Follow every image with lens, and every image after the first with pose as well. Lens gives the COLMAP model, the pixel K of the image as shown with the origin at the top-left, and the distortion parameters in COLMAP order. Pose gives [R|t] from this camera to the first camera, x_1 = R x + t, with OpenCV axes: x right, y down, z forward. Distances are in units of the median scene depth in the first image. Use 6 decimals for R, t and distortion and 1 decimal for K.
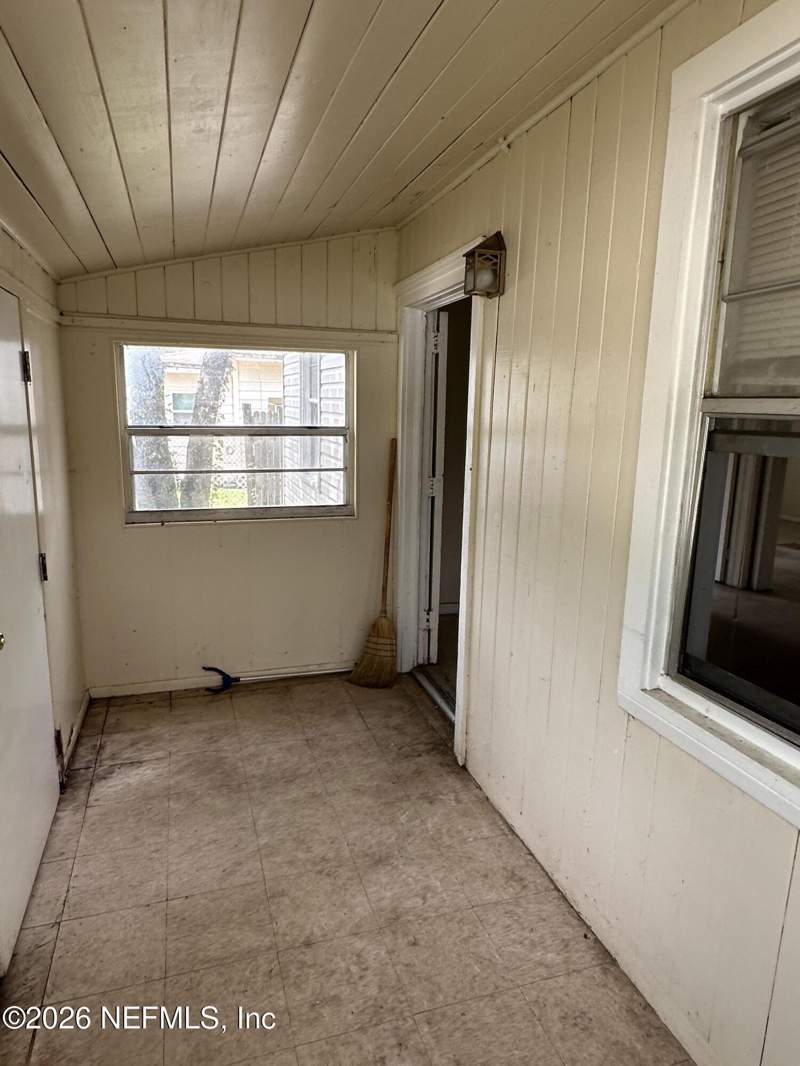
lens RADIAL K [[673.3, 0, 397.0], [0, 673.3, 536.1], [0, 0, 1]] dist [-0.002756, 0.001710]
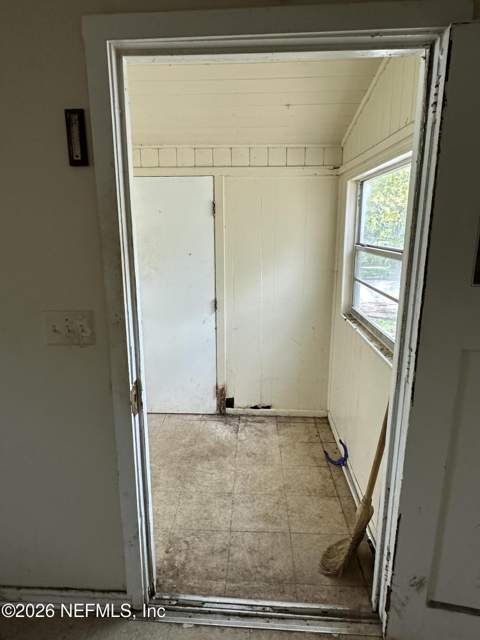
lens RADIAL K [[404.2, 0, 238.5], [0, 404.2, 319.7], [0, 0, 1]] dist [-0.002756, 0.001710]
pose [[-0.339948, 0.197712, -0.919427, 0.527973], [-0.188440, 0.943504, 0.272563, -0.231115], [0.921372, 0.265914, -0.283486, 1.209463]]
